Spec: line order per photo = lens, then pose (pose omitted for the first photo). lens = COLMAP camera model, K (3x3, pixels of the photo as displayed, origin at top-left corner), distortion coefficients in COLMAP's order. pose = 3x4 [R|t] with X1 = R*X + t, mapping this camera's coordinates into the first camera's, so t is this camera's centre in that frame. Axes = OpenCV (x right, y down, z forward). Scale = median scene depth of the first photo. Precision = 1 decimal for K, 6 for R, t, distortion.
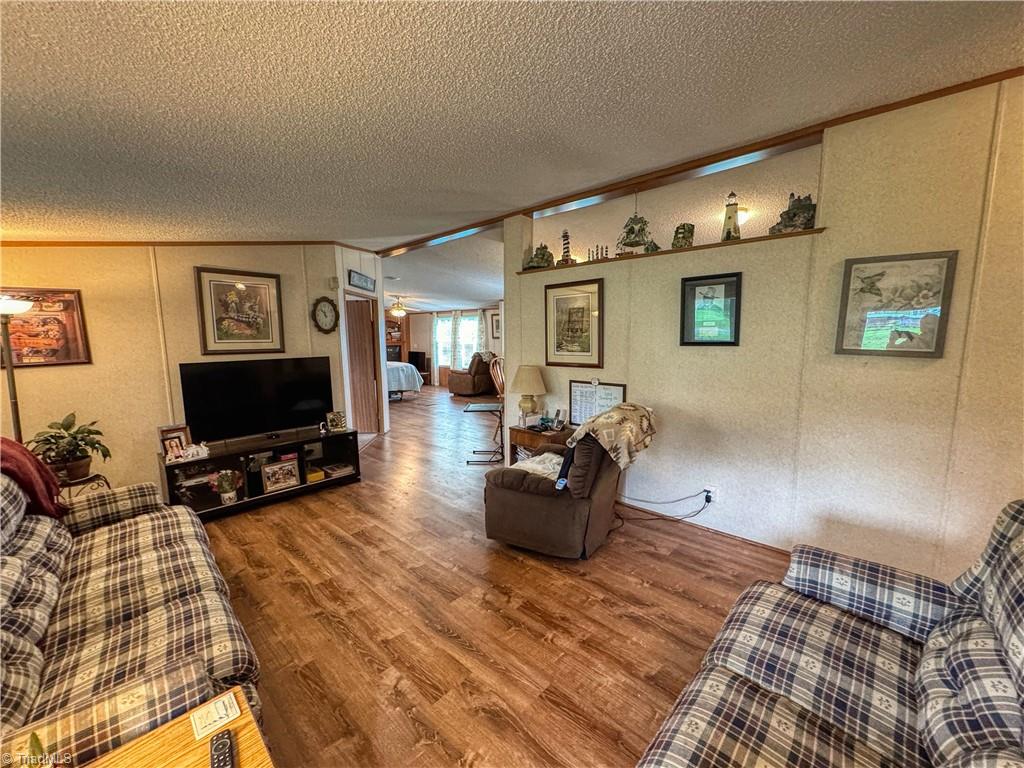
lens RADIAL K [[409.6, 0, 511.5], [0, 409.6, 384.8], [0, 0, 1]] dist [-0.002463, 0.000048]
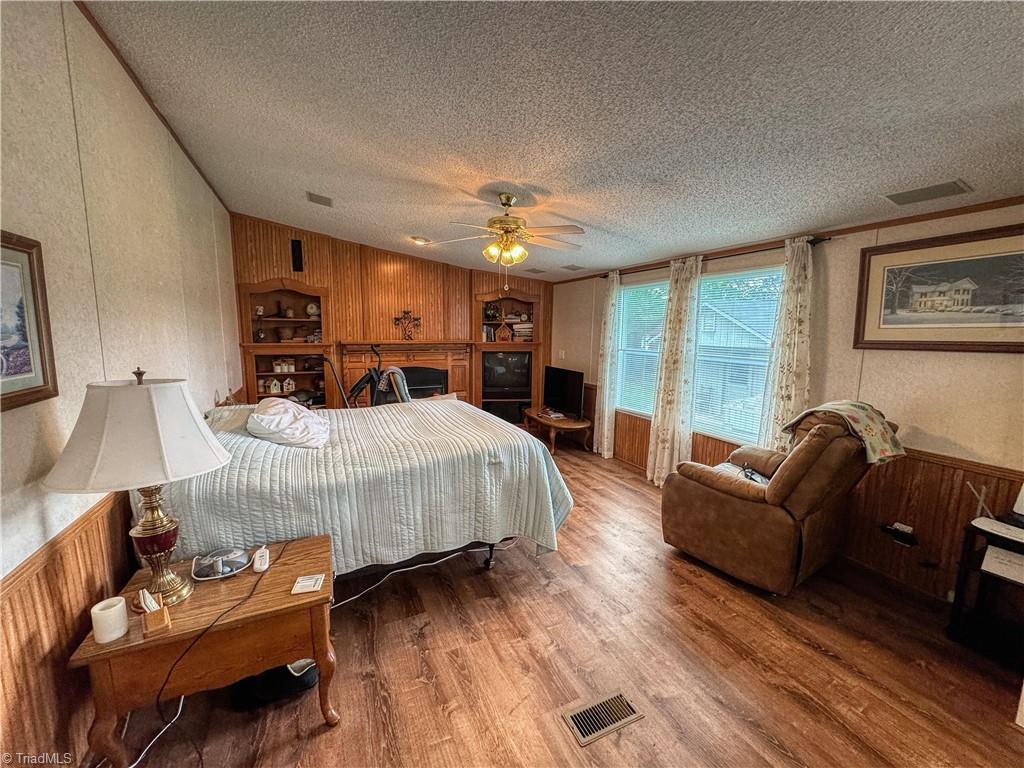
lens RADIAL K [[409.6, 0, 513.5], [0, 409.6, 385.2], [0, 0, 1]] dist [-0.002463, 0.000048]
pose [[0.933870, 0.063741, -0.351886, -0.389796], [-0.060988, 0.997959, 0.018916, -0.208617], [0.352374, 0.003796, 0.935852, 1.764886]]
